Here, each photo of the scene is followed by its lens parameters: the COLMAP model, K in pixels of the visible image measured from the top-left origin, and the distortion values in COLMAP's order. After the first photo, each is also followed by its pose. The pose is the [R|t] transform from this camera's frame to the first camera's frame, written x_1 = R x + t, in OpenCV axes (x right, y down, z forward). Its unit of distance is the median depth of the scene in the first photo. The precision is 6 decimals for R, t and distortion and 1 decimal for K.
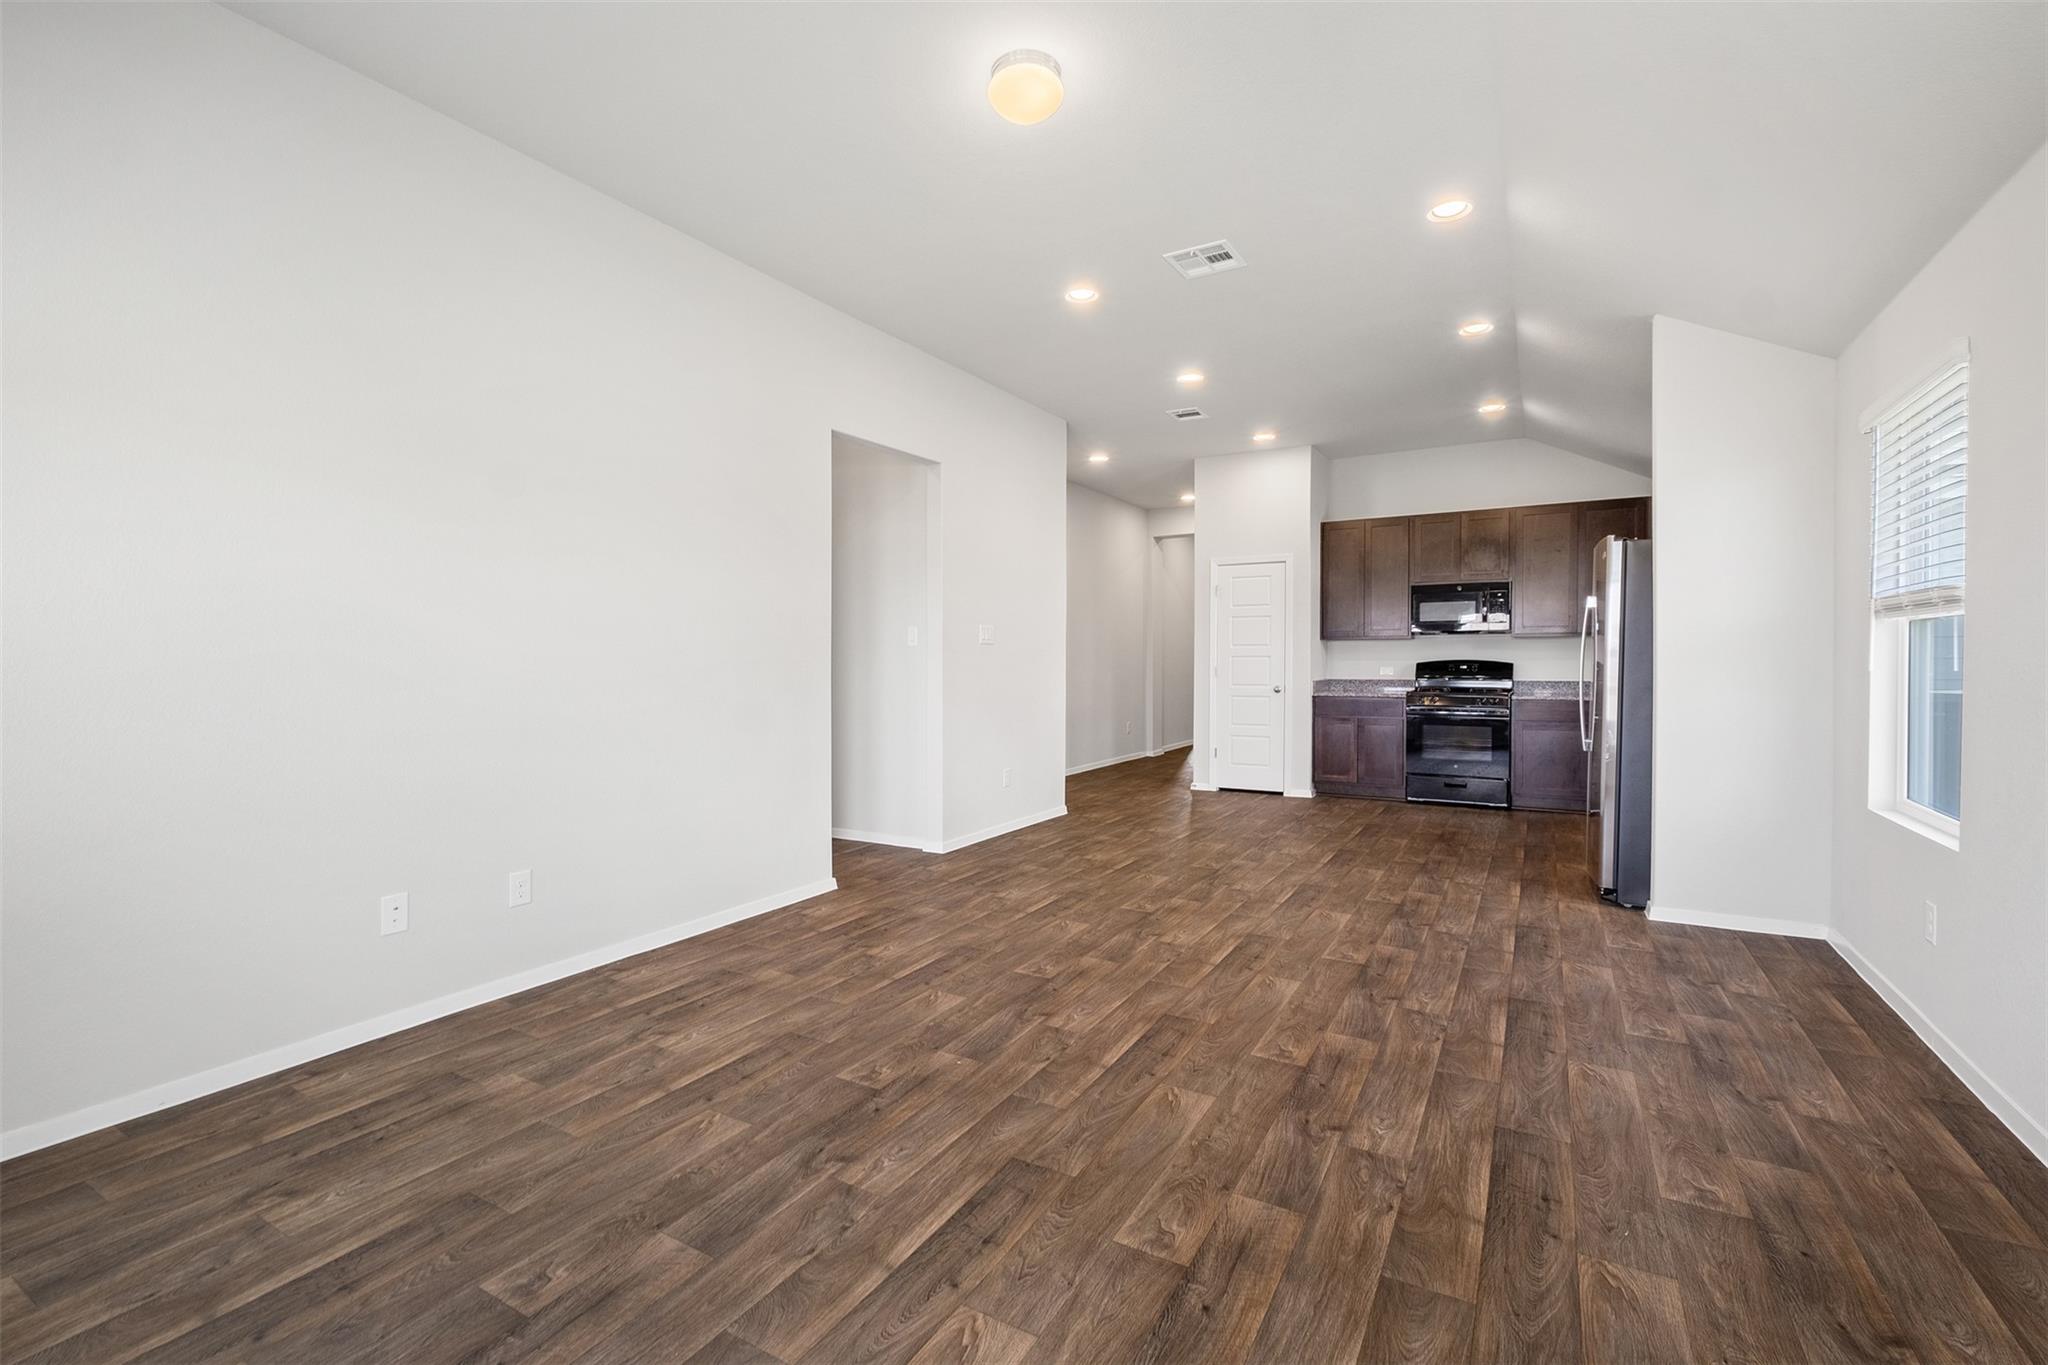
lens RADIAL K [[892.6, 0, 1035.0], [0, 892.6, 684.9], [0, 0, 1]] dist [-0.000736, -0.003538]
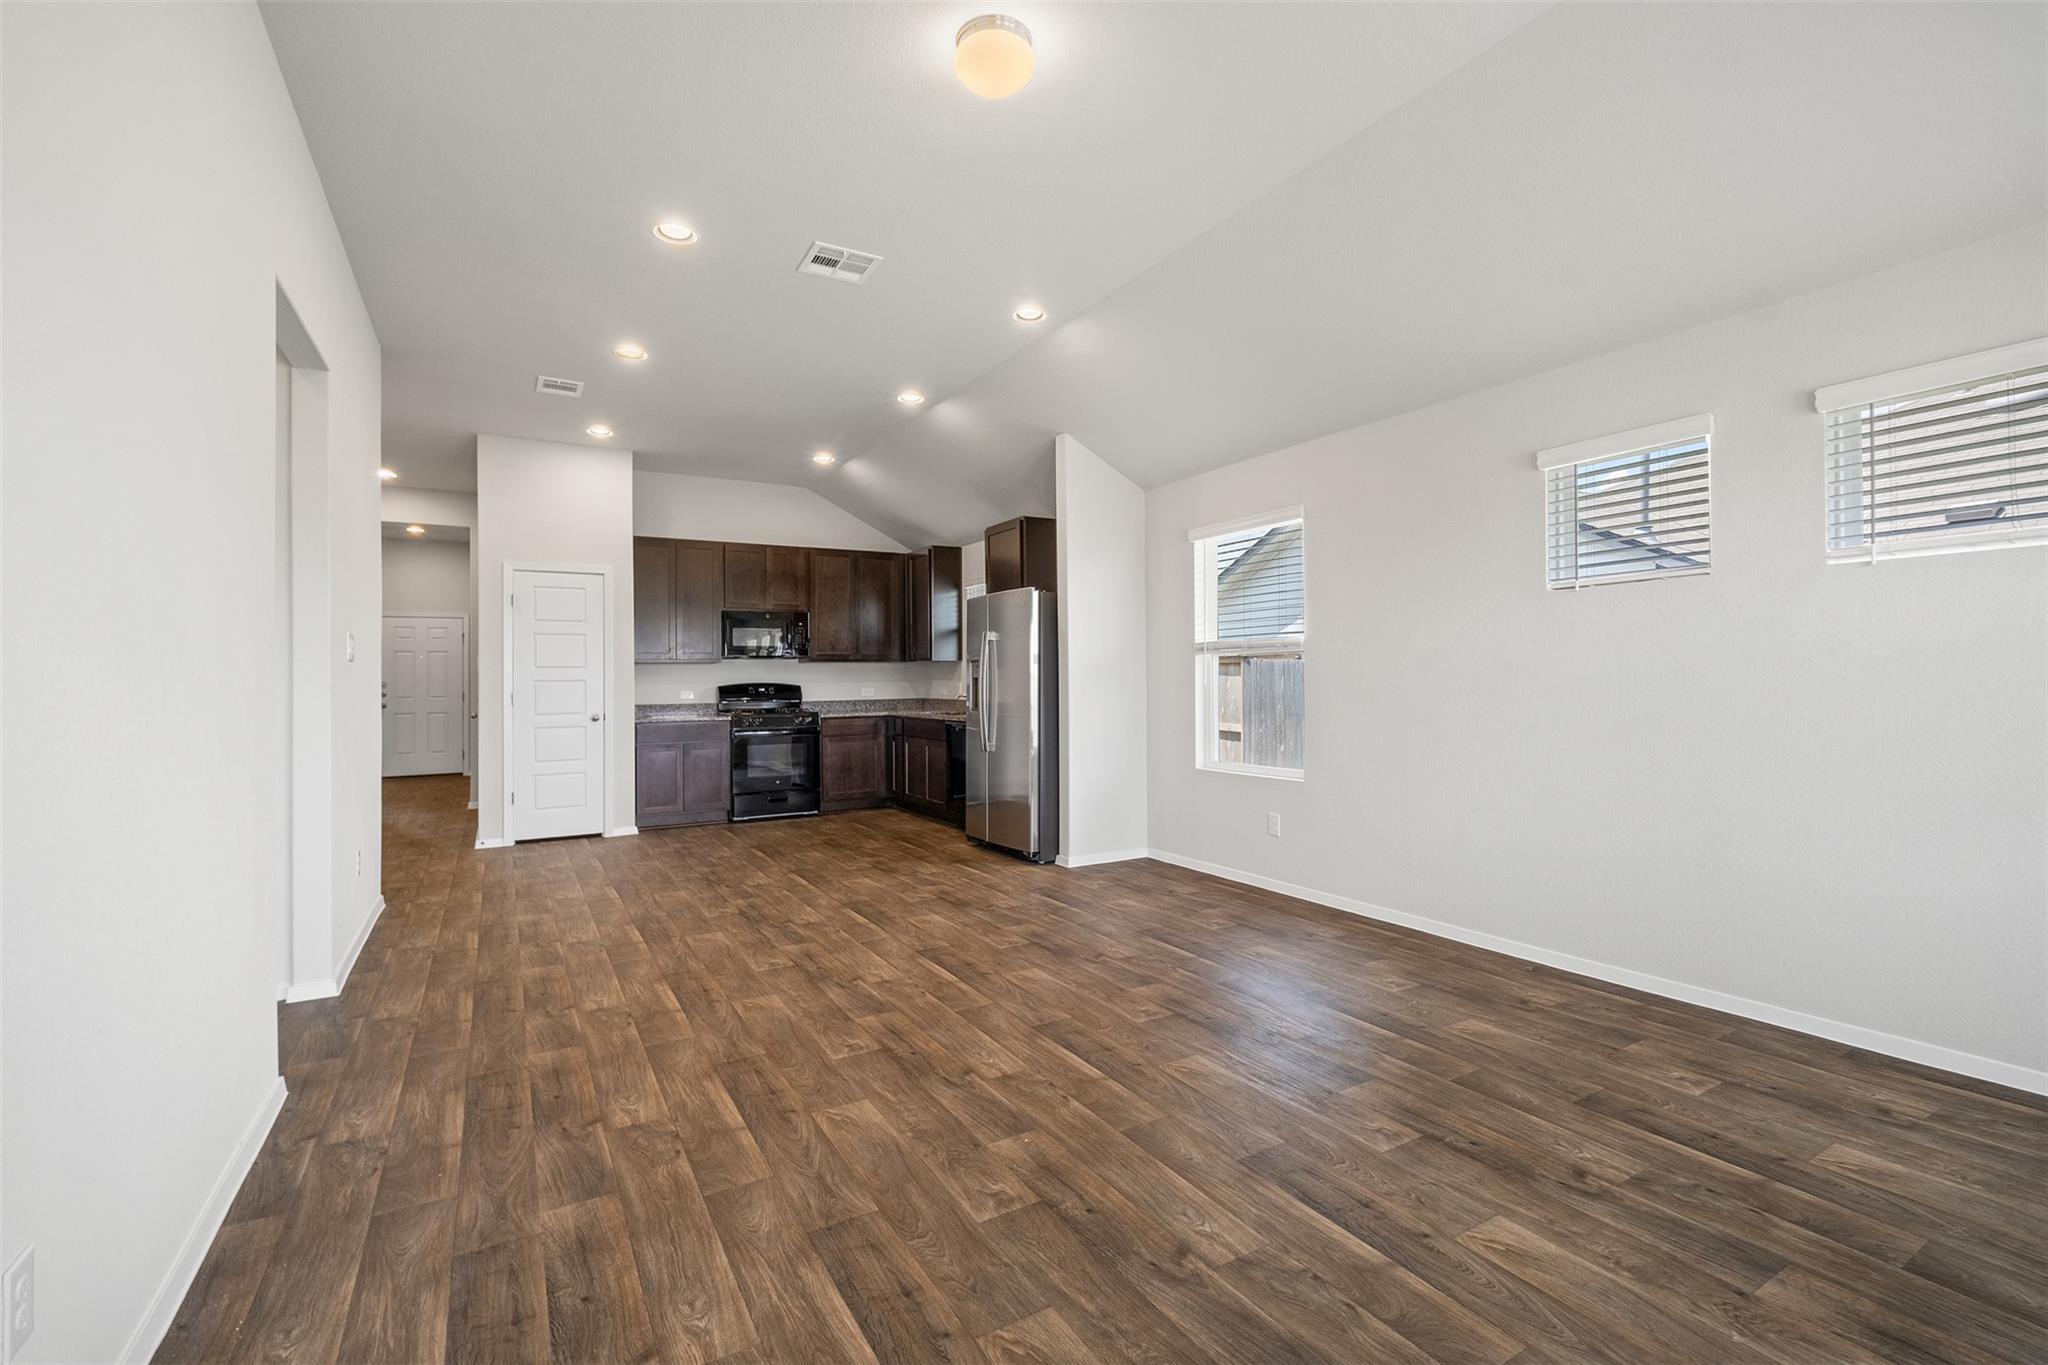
lens RADIAL K [[892.6, 0, 1037.3], [0, 892.6, 682.7], [0, 0, 1]] dist [-0.000736, -0.003538]
pose [[0.497187, -0.005080, 0.867628, -0.280973], [0.033642, 0.999344, -0.013427, -0.003008], [-0.866991, 0.035864, 0.497032, 0.184355]]
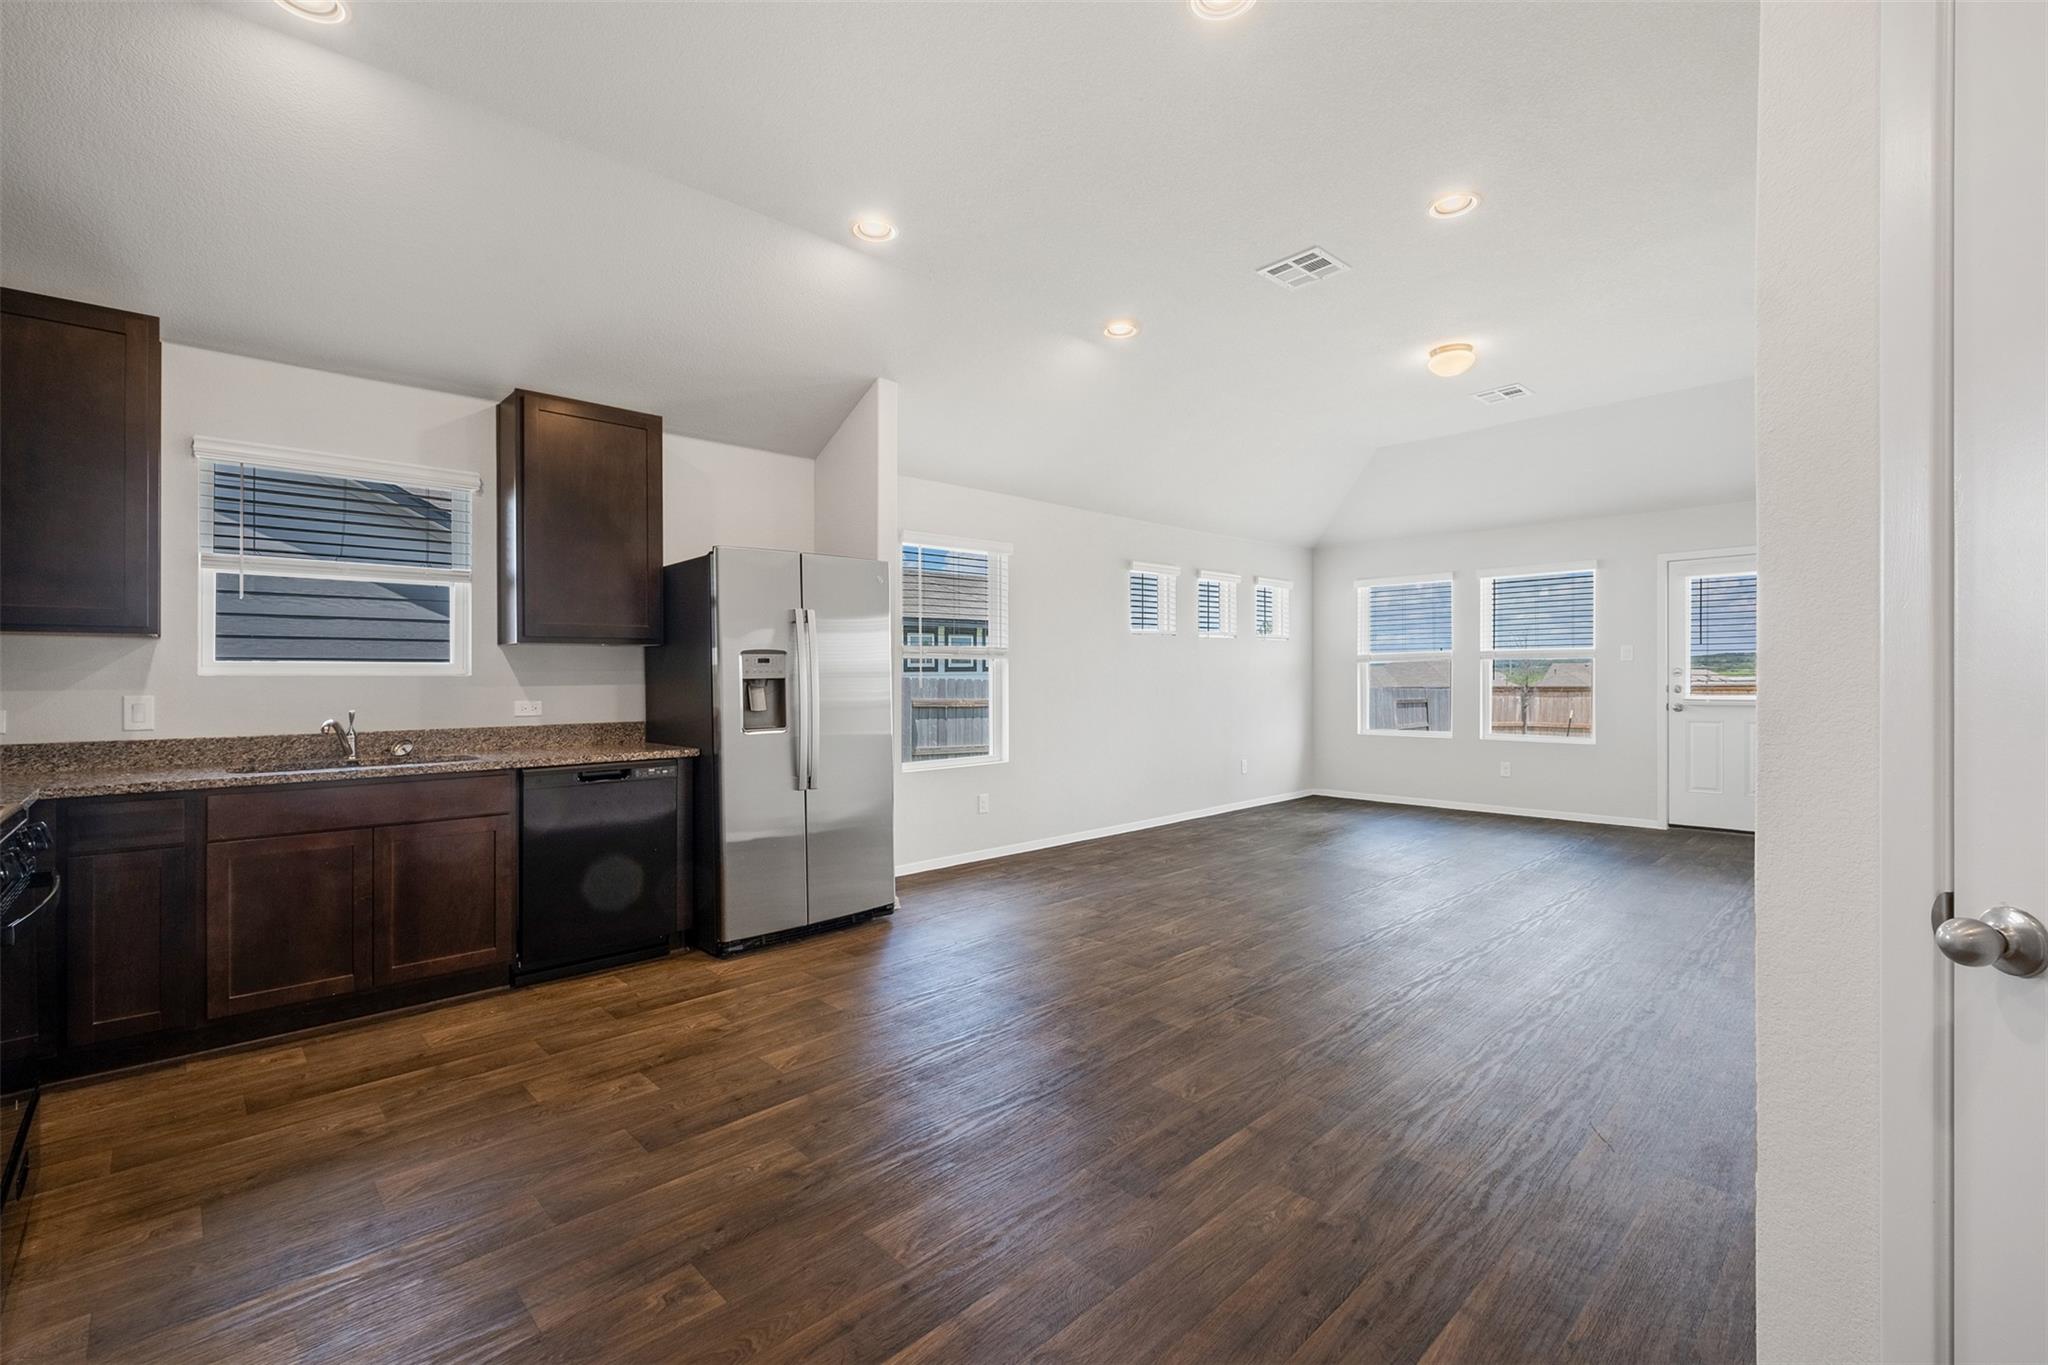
lens RADIAL K [[892.6, 0, 1033.6], [0, 892.6, 674.3], [0, 0, 1]] dist [-0.000736, -0.003538]
pose [[-0.961161, 0.012002, 0.275726, 0.086976], [0.019825, 0.999476, 0.025604, -0.036093], [-0.275274, 0.030076, -0.960895, 1.199638]]
